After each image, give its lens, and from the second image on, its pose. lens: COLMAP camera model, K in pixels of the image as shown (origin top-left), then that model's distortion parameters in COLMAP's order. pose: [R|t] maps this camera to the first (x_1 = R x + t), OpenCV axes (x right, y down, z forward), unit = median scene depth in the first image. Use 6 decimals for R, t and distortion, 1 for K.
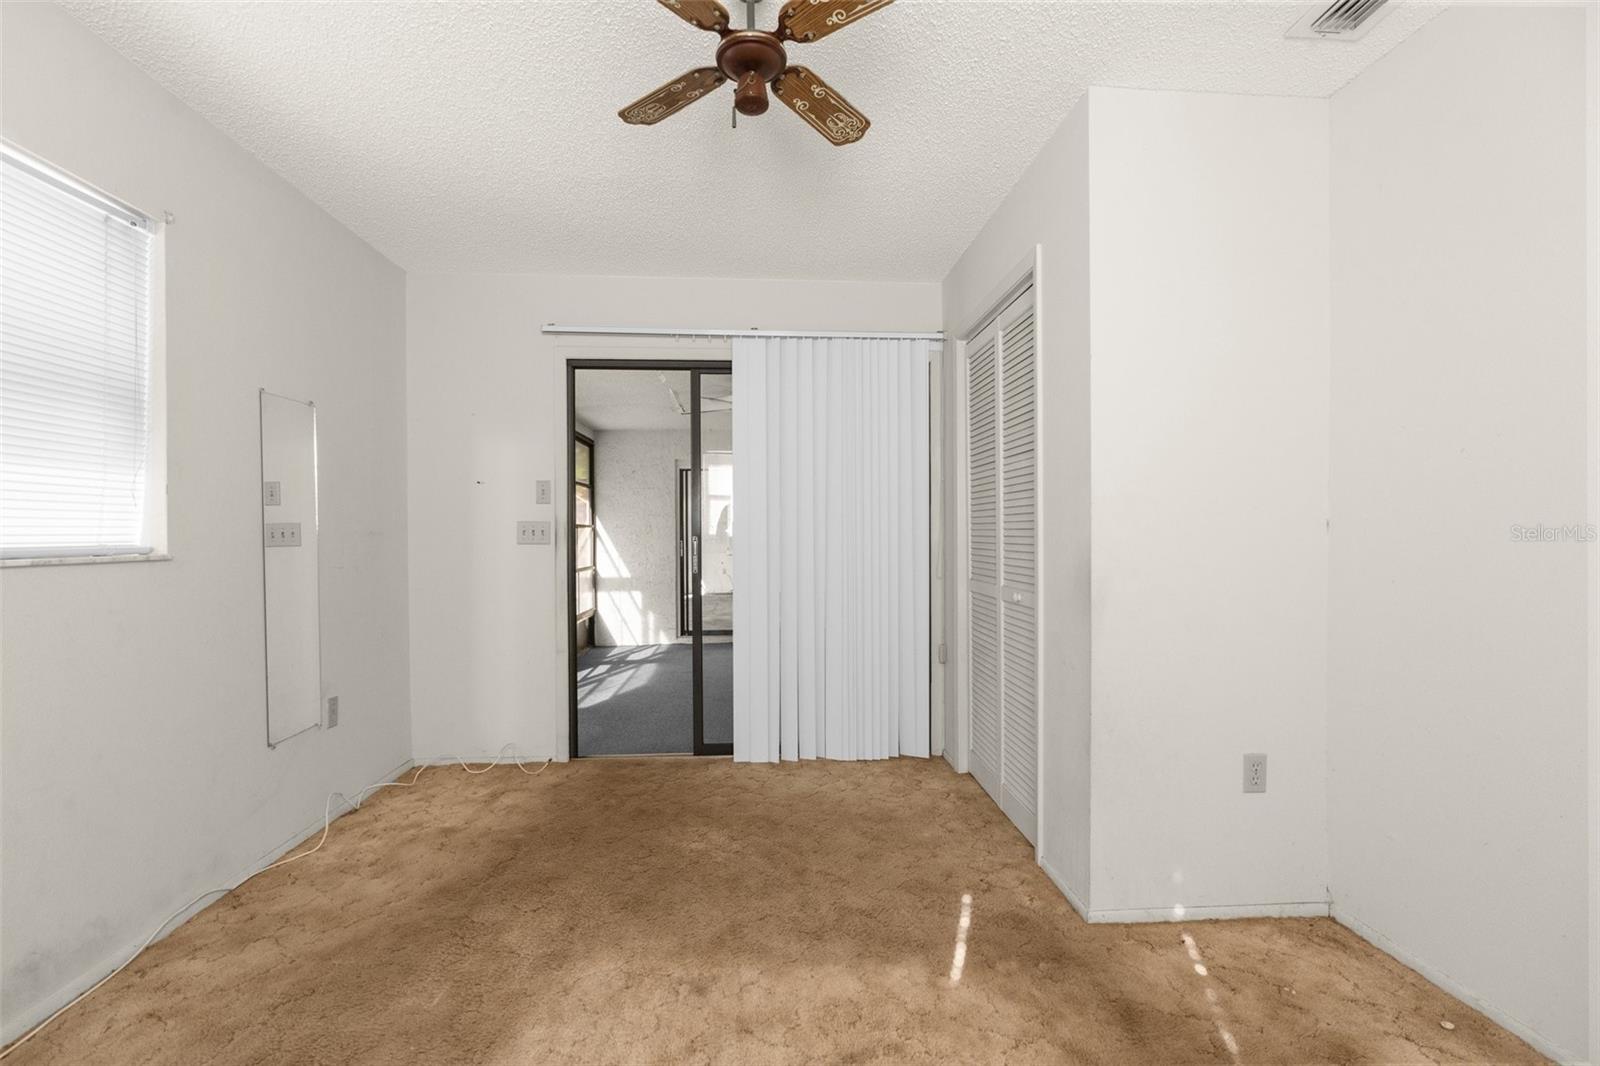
lens RADIAL K [[731.7, 0, 793.4], [0, 731.7, 537.6], [0, 0, 1]] dist [-0.000872, -0.000053]
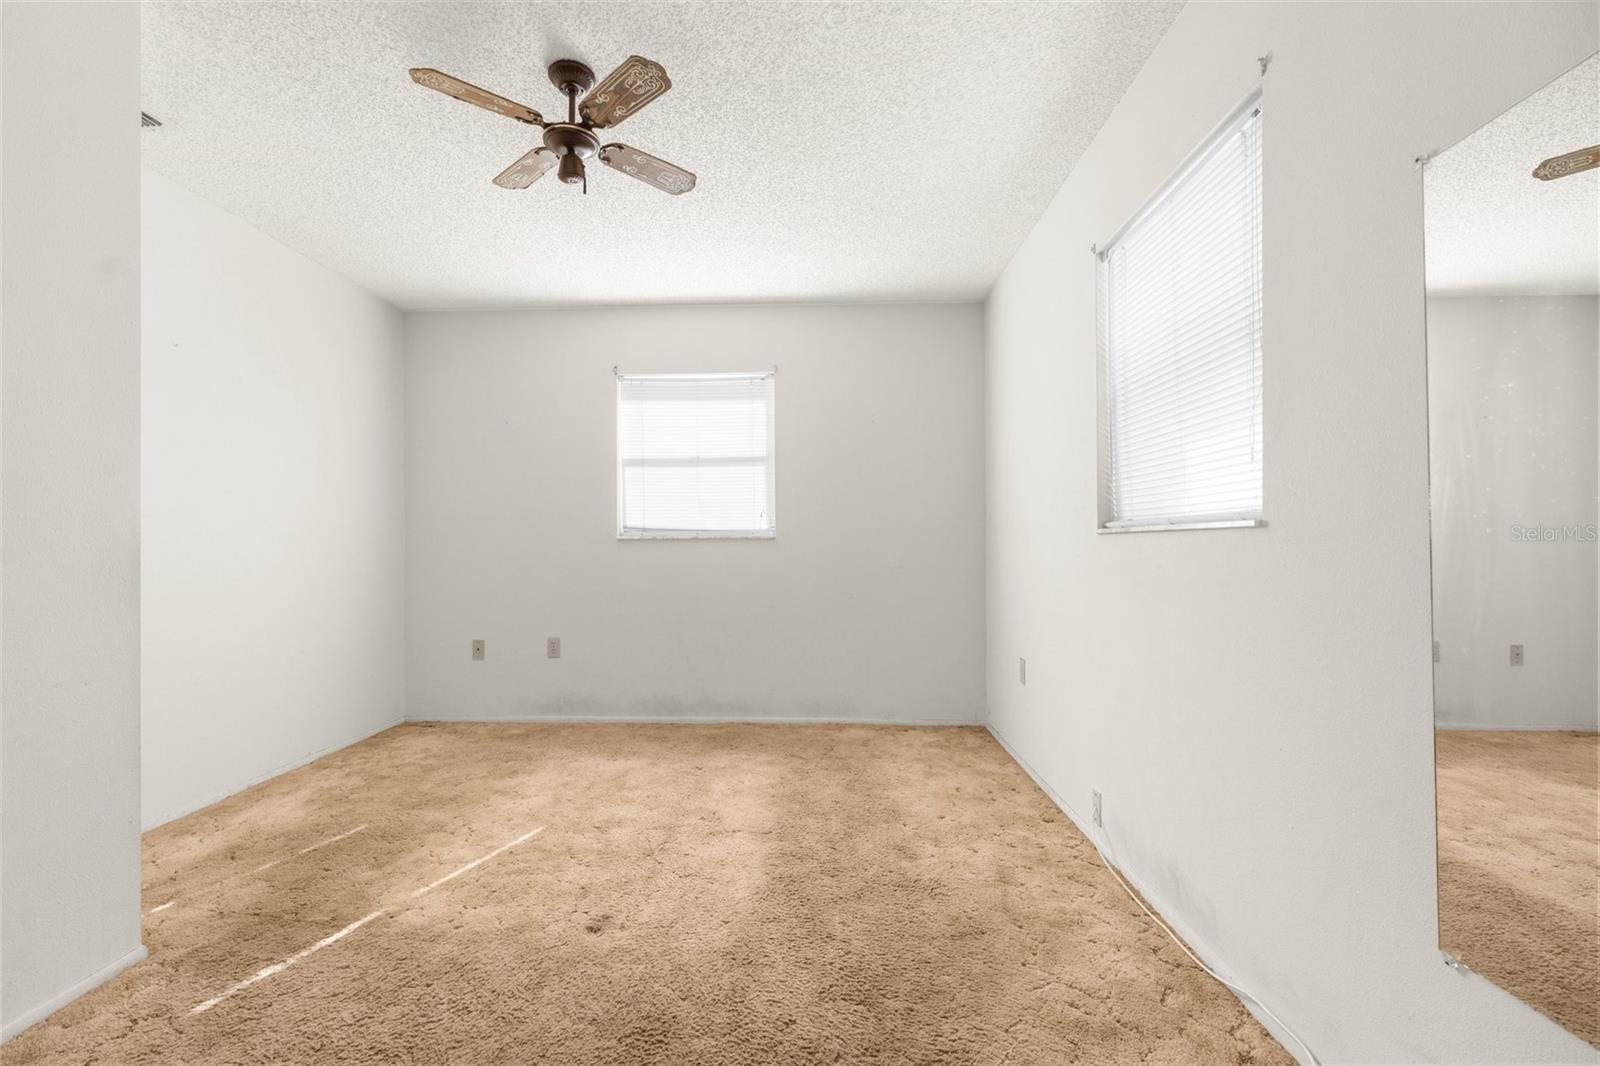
lens RADIAL K [[714.7, 0, 793.7], [0, 714.7, 536.6], [0, 0, 1]] dist [-0.013615, 0.006099]
pose [[-0.995247, 0.008761, 0.096992, -0.486936], [0.008359, 0.999955, -0.004550, 0.043561], [-0.097027, -0.003718, -0.995275, 1.917932]]
